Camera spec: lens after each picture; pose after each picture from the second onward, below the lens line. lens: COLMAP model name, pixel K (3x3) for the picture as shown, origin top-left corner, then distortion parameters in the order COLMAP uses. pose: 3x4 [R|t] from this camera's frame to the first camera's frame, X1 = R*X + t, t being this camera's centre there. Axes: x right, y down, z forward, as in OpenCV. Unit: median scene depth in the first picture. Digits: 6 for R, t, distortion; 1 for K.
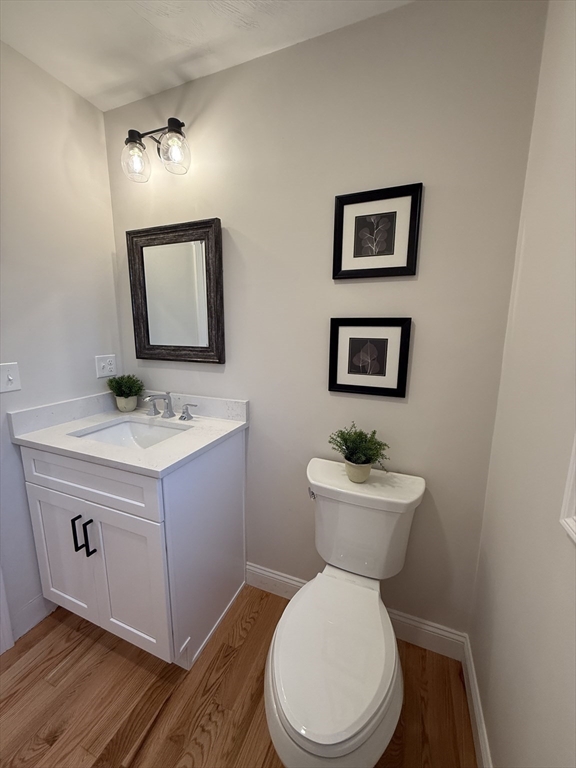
lens RADIAL K [[306.9, 0, 286.1], [0, 306.9, 383.8], [0, 0, 1]] dist [-0.001633, 0.000764]
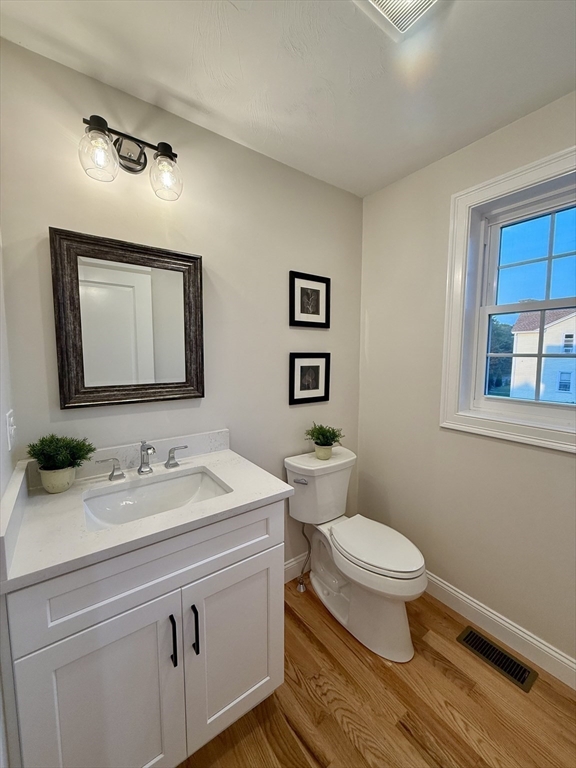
lens RADIAL K [[306.9, 0, 288.6], [0, 306.9, 383.2], [0, 0, 1]] dist [-0.001633, 0.000764]
pose [[0.525635, -0.089936, 0.845943, -1.055264], [0.151208, 0.988439, 0.011130, -0.093465], [-0.837164, 0.122063, 0.533158, 0.277792]]
